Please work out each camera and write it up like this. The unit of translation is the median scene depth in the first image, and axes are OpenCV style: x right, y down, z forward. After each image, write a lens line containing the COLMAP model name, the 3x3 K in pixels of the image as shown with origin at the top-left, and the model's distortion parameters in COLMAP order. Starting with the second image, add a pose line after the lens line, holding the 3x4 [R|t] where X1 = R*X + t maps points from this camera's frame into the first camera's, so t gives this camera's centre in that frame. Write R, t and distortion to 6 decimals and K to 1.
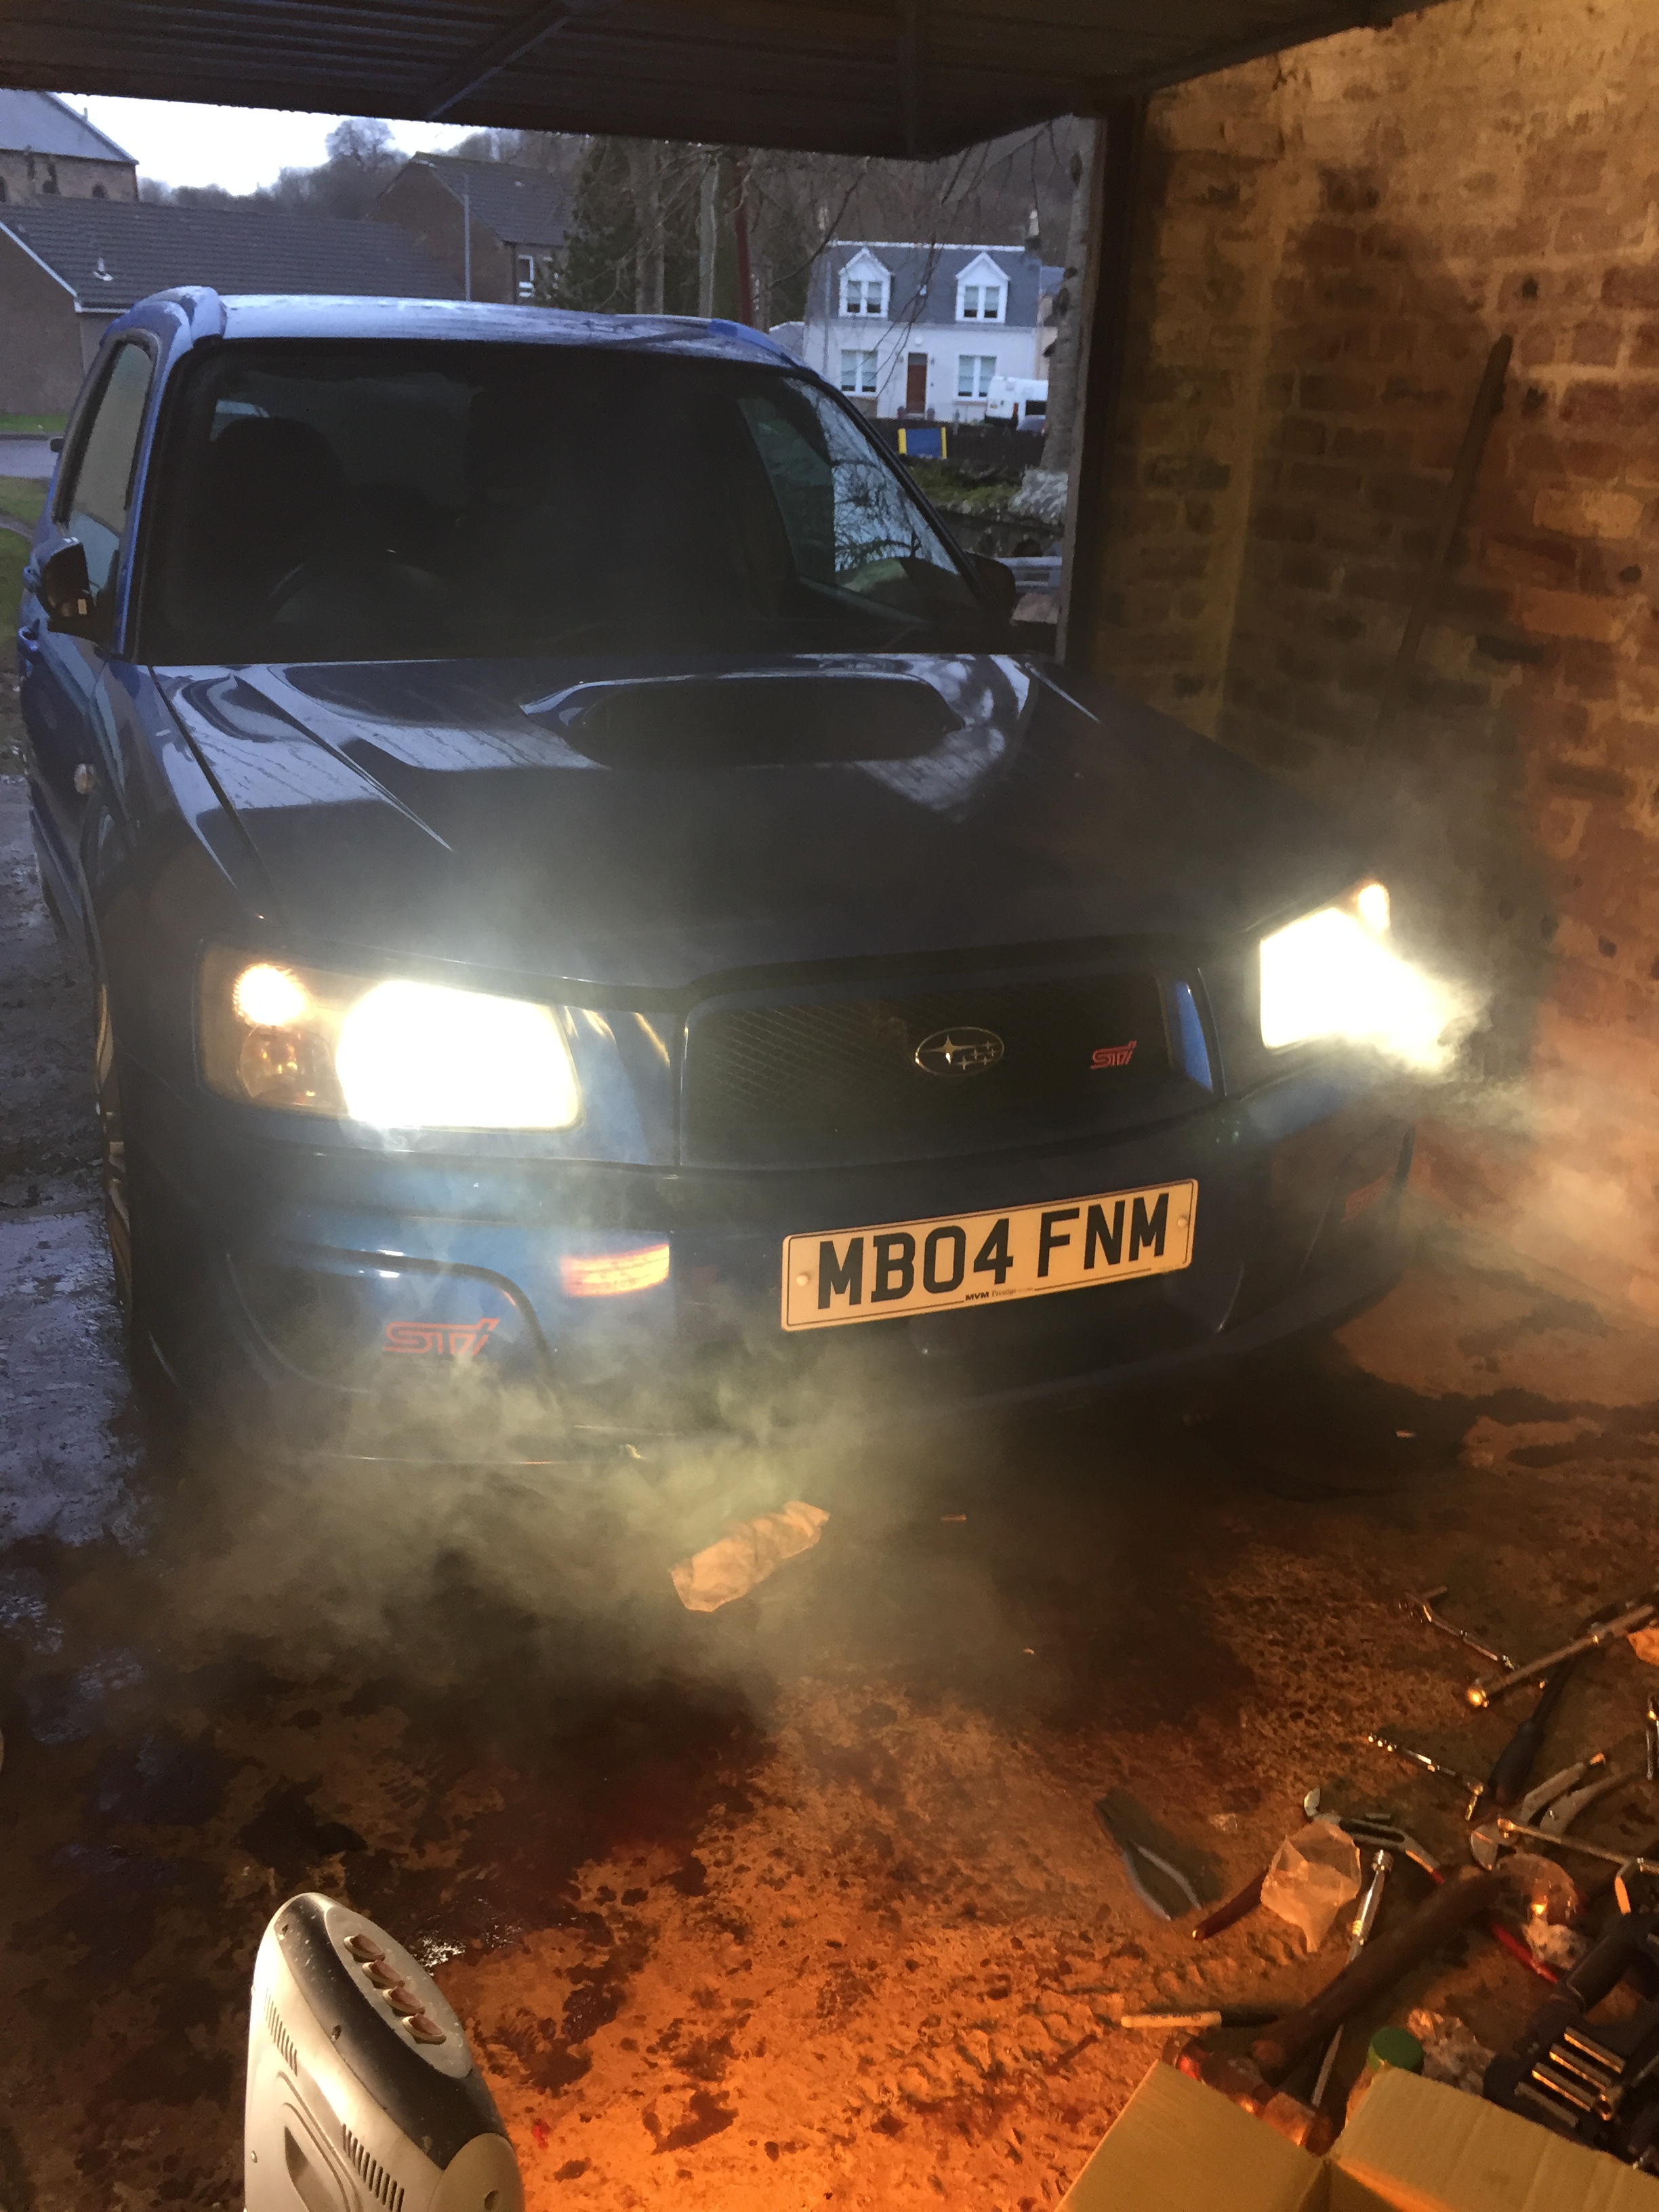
lens RADIAL K [[1878.2, 0, 832.4], [0, 1878.2, 1101.0], [0, 0, 1]] dist [-0.005190, -0.014431]
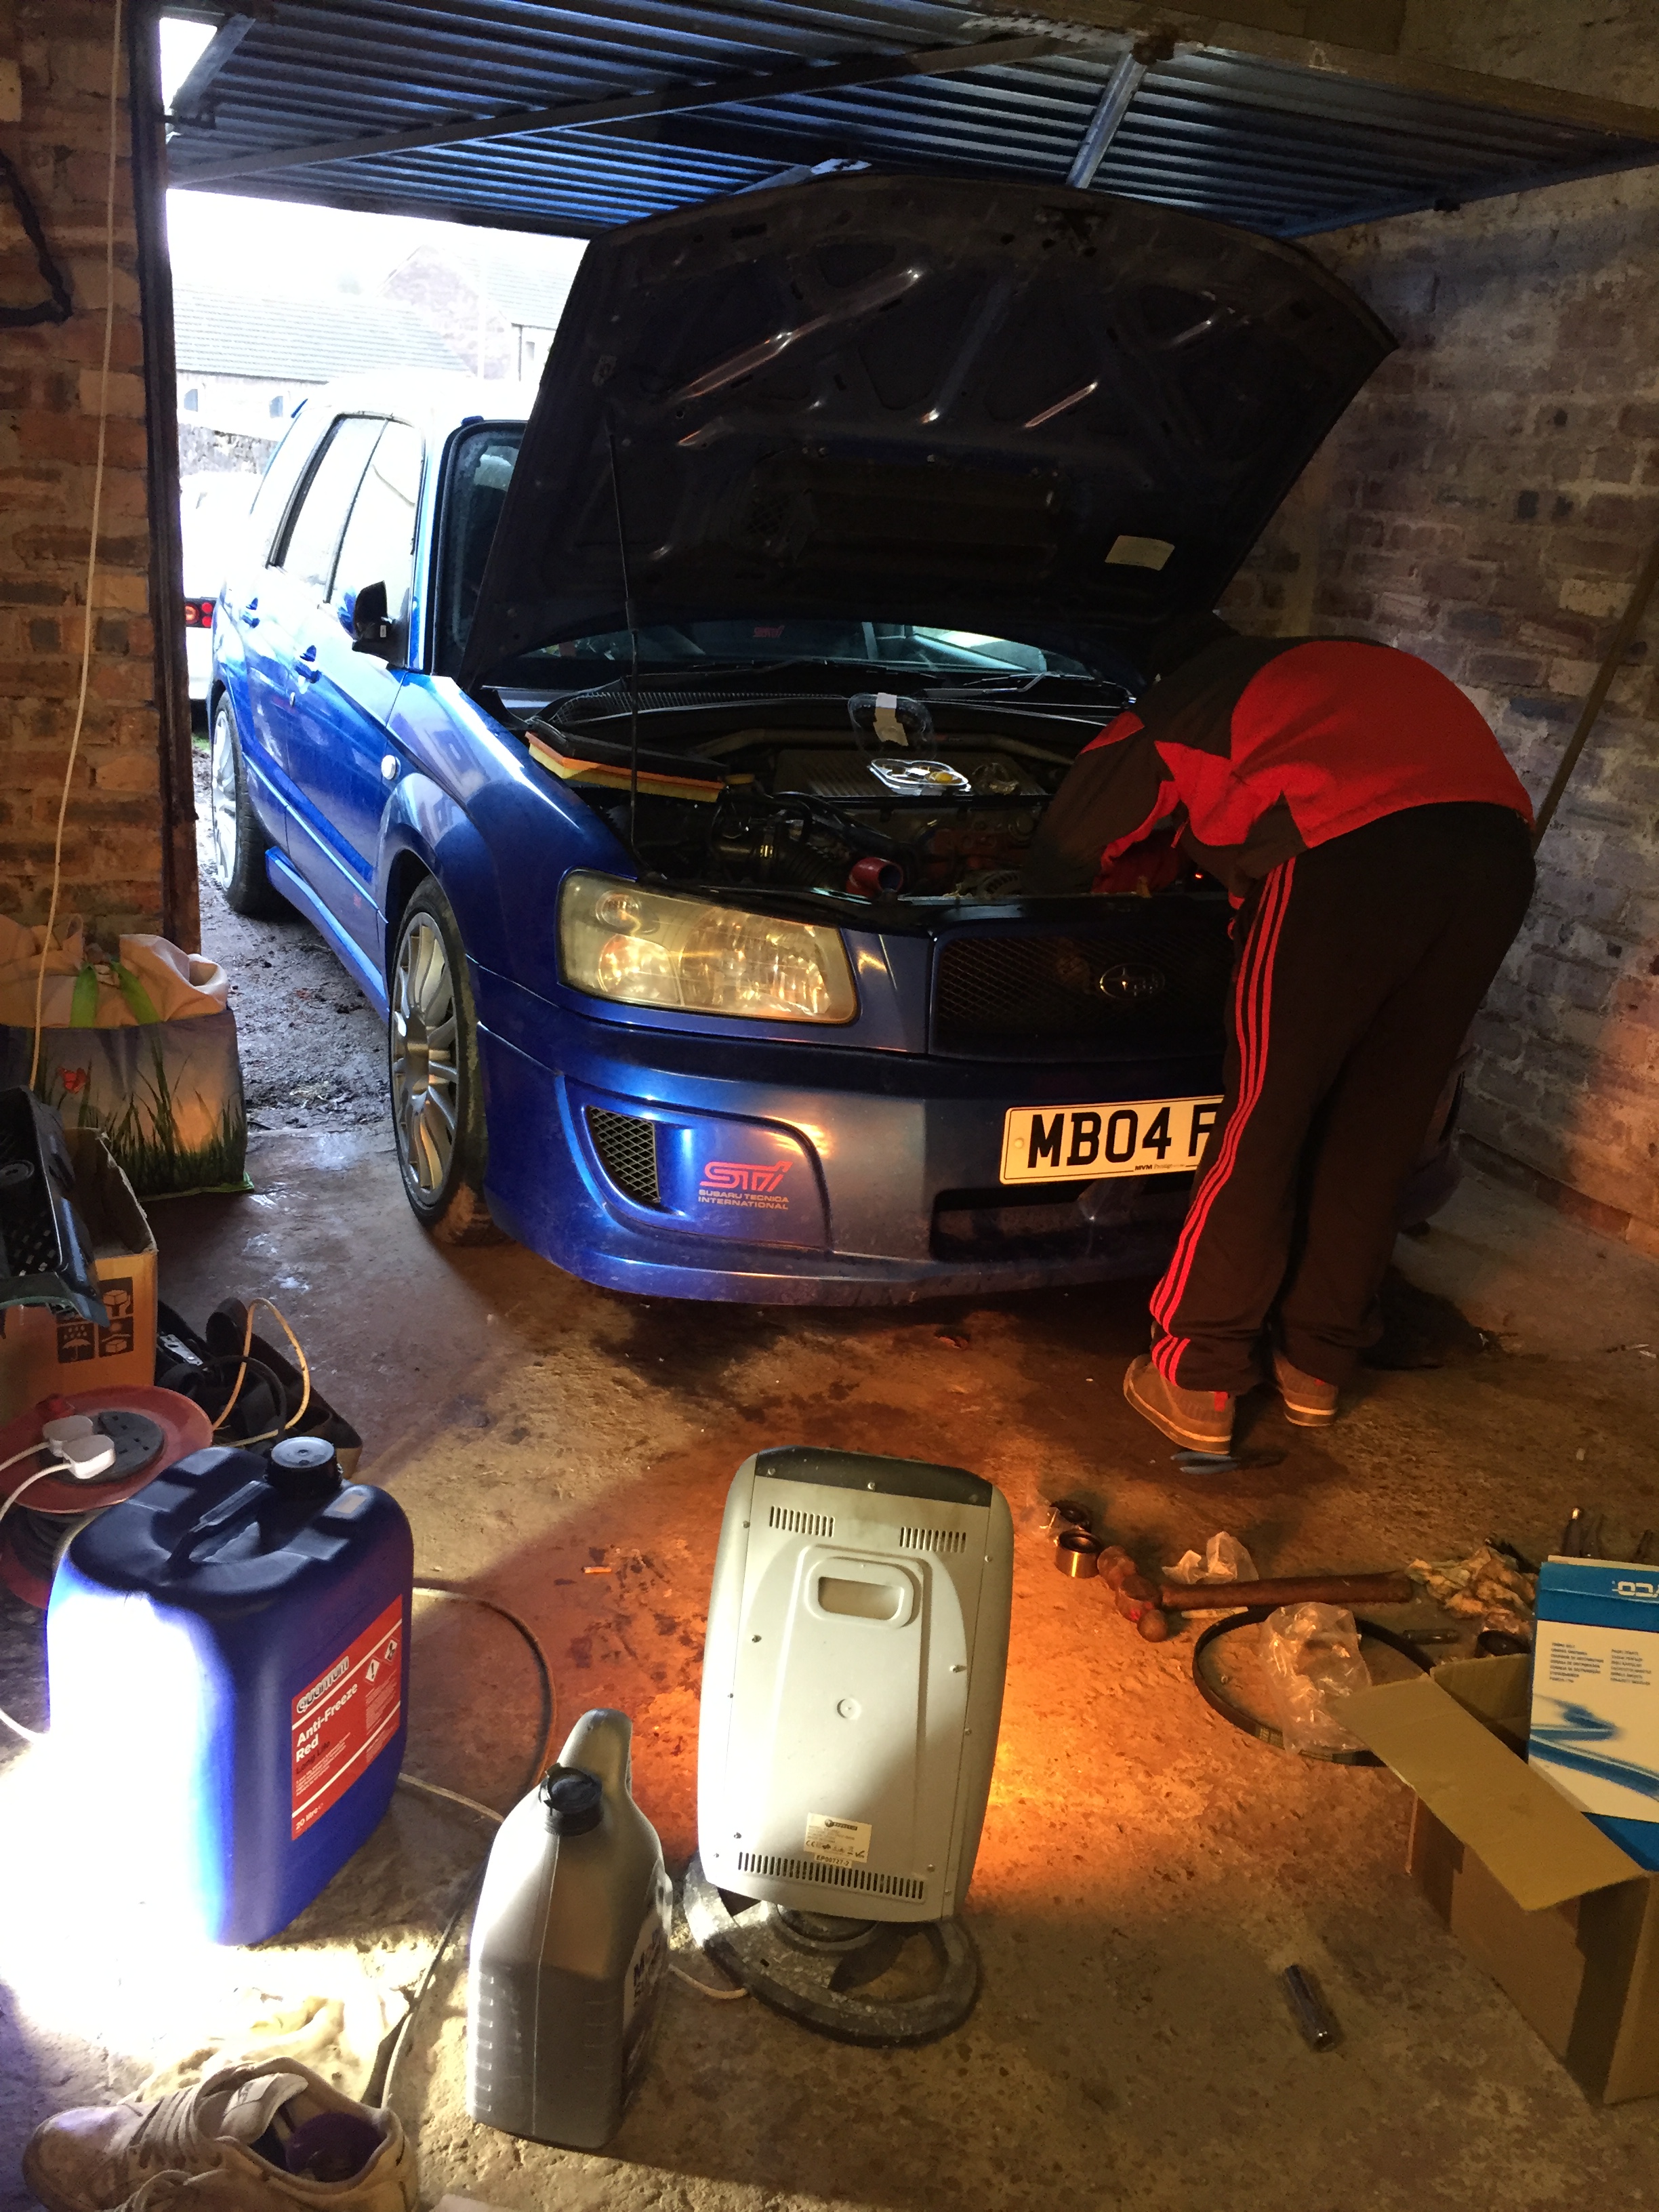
lens RADIAL K [[1878.2, 0, 827.0], [0, 1878.2, 1111.0], [0, 0, 1]] dist [-0.005190, -0.014431]
pose [[0.999335, 0.033154, 0.015178, -0.122321], [-0.032549, 0.998728, -0.038501, 0.091547], [-0.016436, 0.037981, 0.999143, -0.223948]]
